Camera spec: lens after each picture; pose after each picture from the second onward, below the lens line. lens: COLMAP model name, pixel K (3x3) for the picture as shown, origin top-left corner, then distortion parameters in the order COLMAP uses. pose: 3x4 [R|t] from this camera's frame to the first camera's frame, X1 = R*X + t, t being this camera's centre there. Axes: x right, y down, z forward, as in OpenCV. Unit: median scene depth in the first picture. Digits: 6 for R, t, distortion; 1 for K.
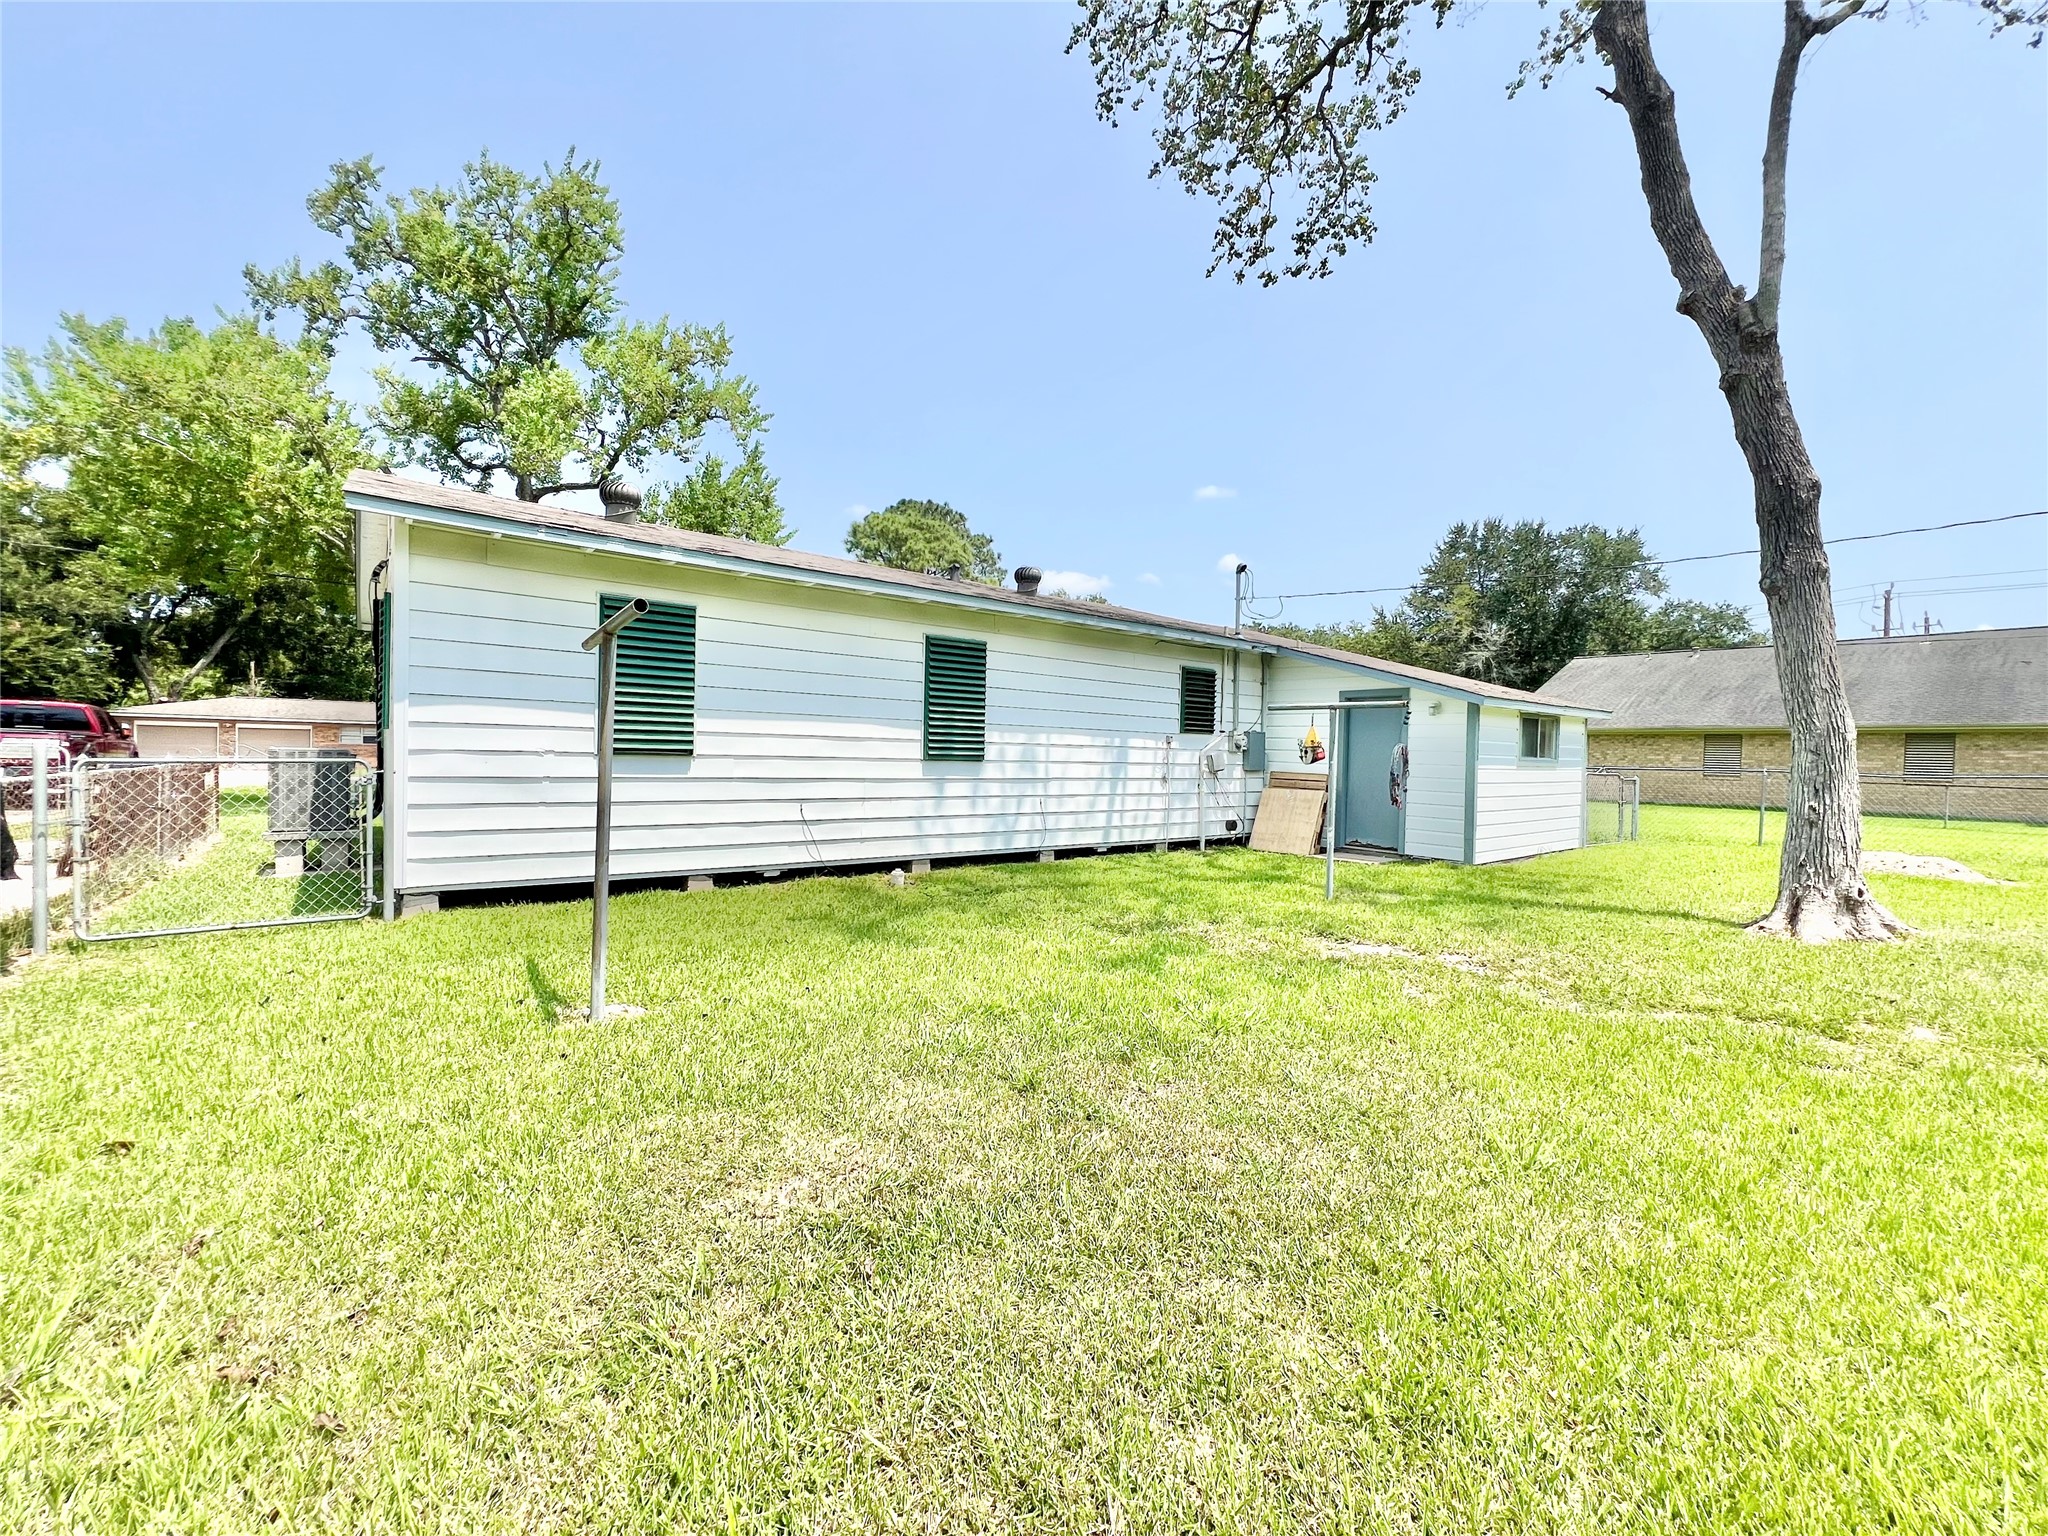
lens RADIAL K [[824.4, 0, 1021.3], [0, 824.4, 770.6], [0, 0, 1]] dist [-0.001726, 0.000076]
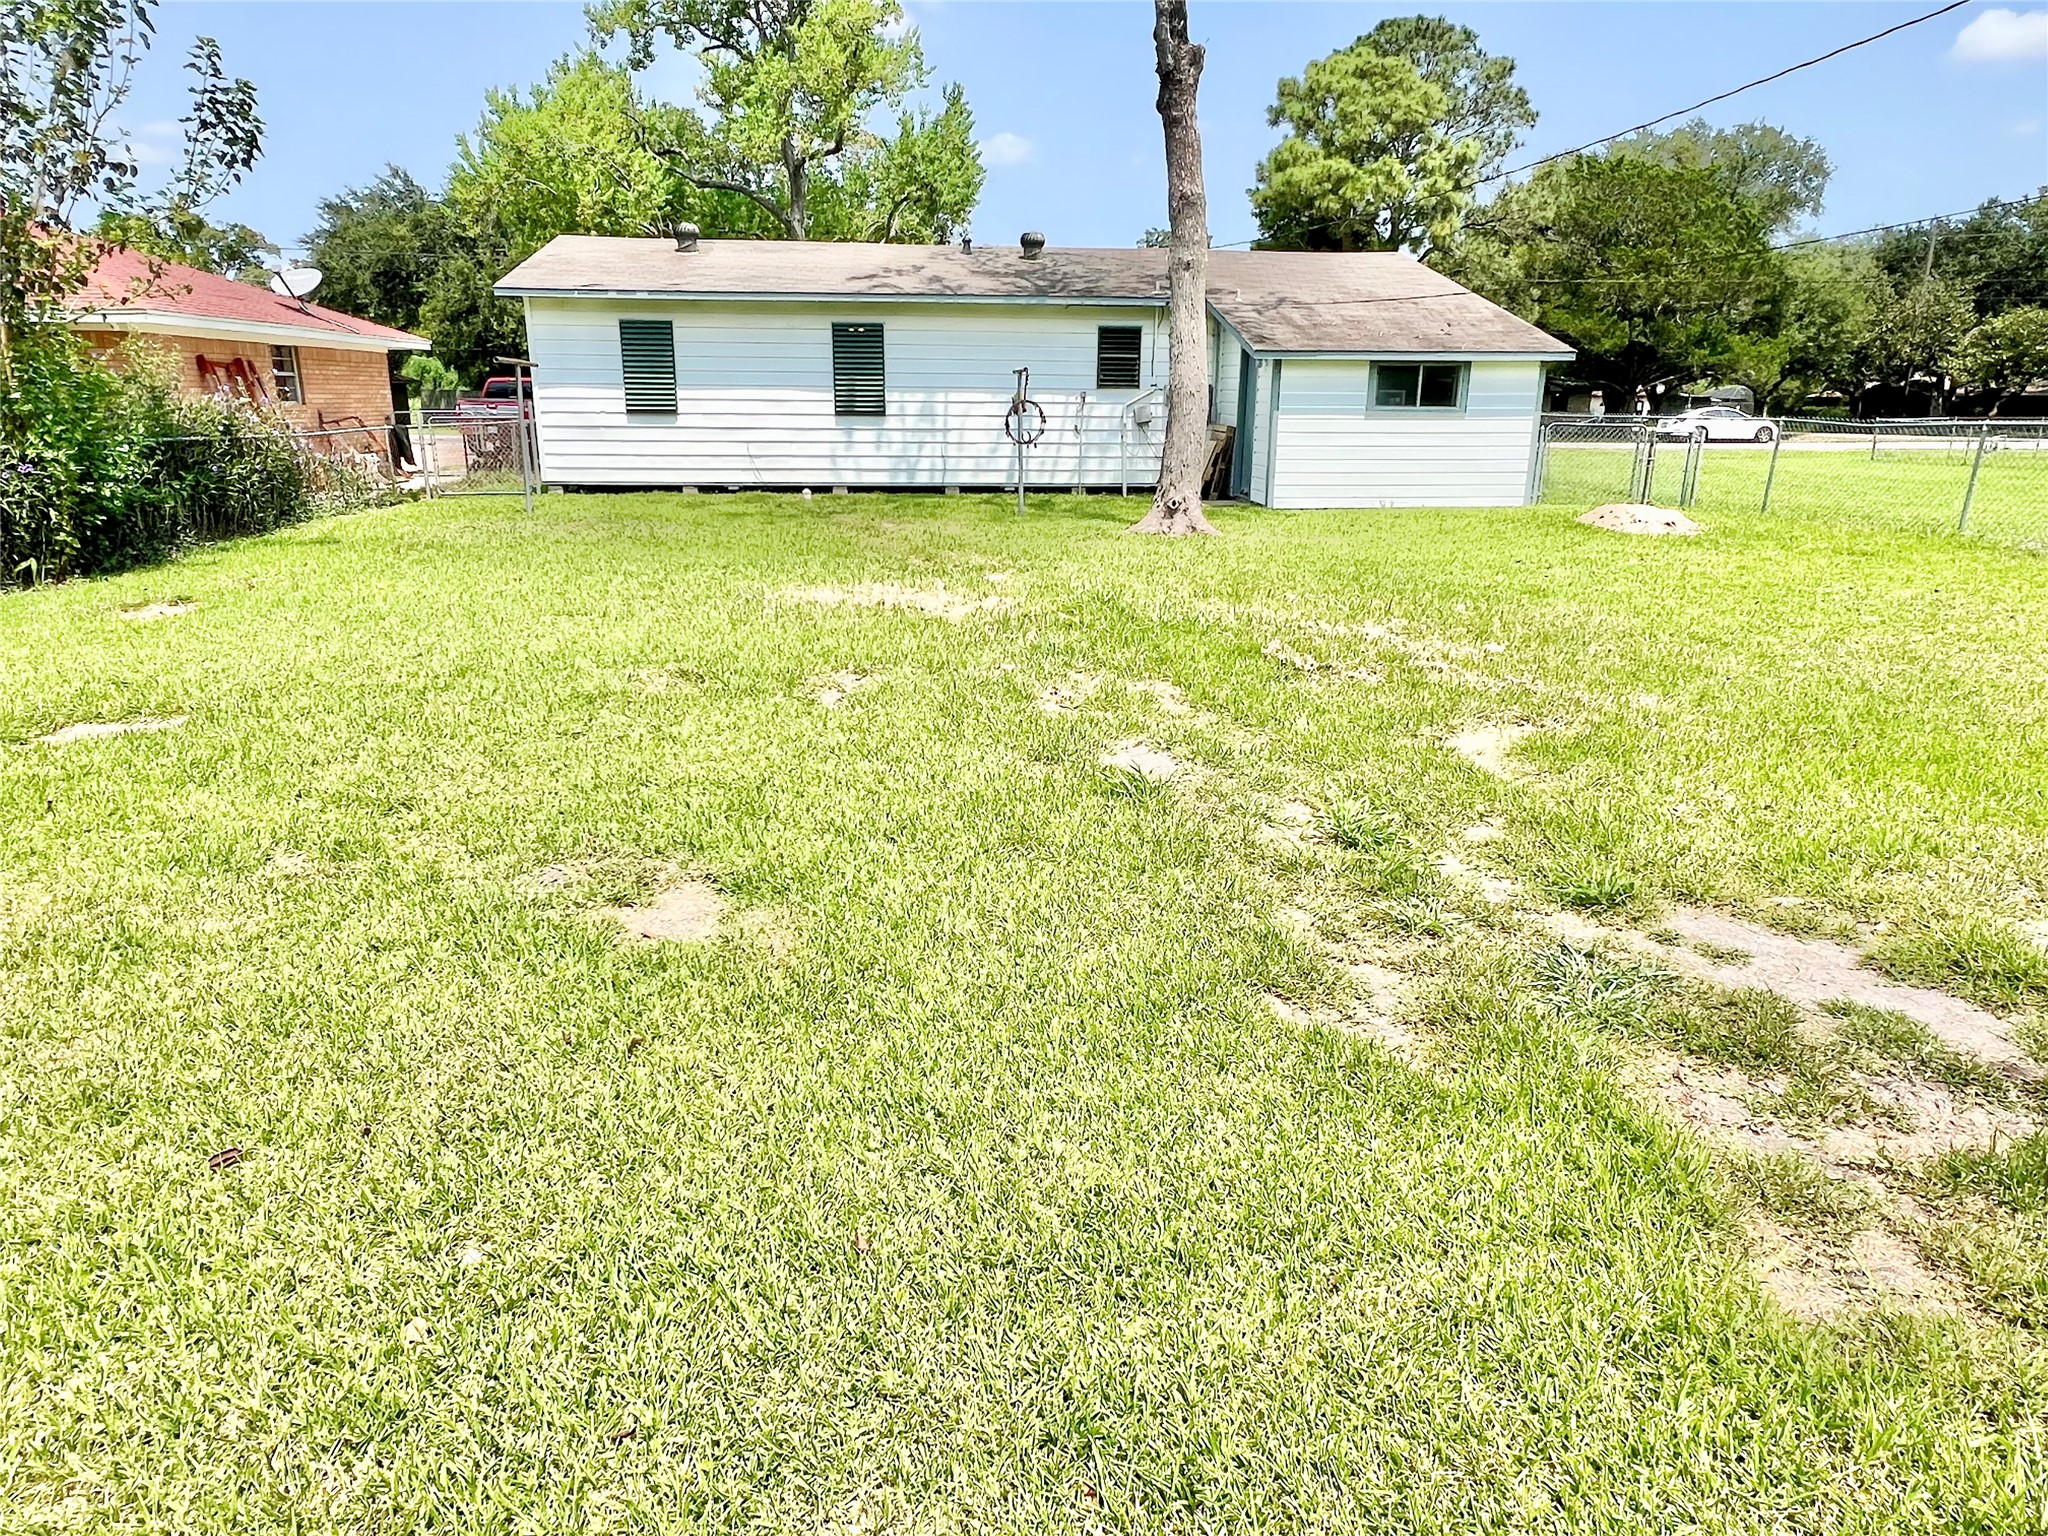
lens RADIAL K [[1226.9, 0, 1026.1], [0, 1226.9, 766.4], [0, 0, 1]] dist [0.000394, -0.002202]
pose [[0.835932, 0.142085, -0.530123, 1.038479], [0.000180, 0.965837, 0.259149, 0.018591], [0.548833, -0.216727, 0.807349, -0.514262]]
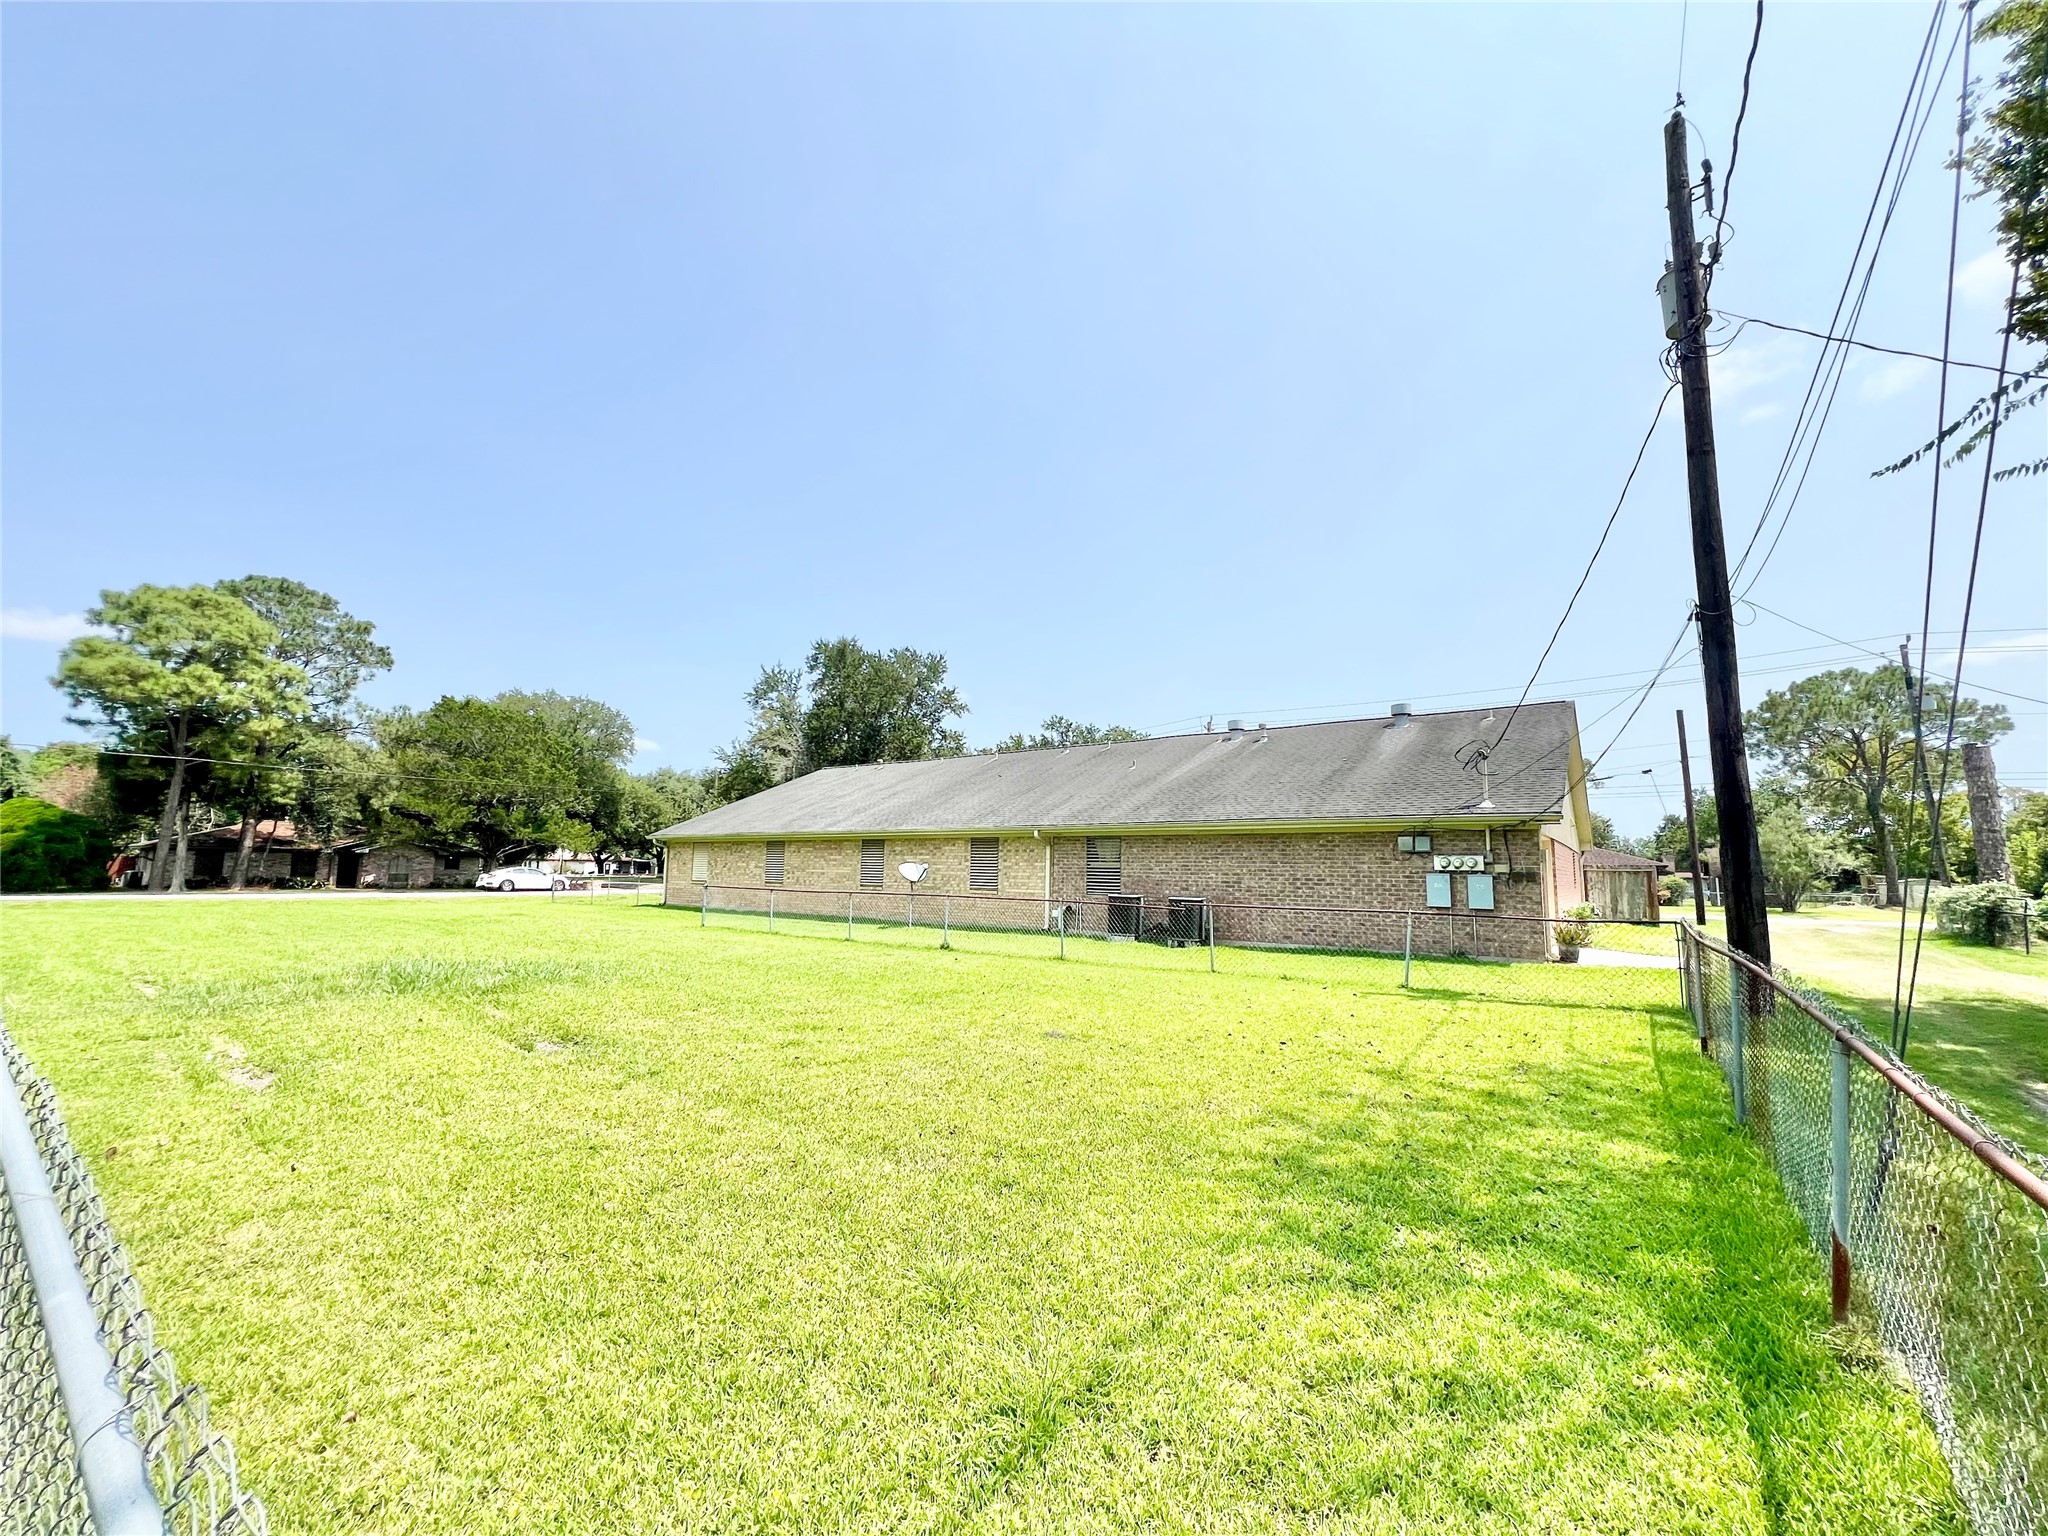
lens RADIAL K [[814.7, 0, 1027.4], [0, 814.7, 778.4], [0, 0, 1]] dist [-0.001707, 0.000425]
pose [[0.963308, 0.023915, 0.267331, 1.877739], [0.010623, 0.991845, -0.127008, 0.020902], [-0.268188, 0.125188, 0.955198, -0.100647]]
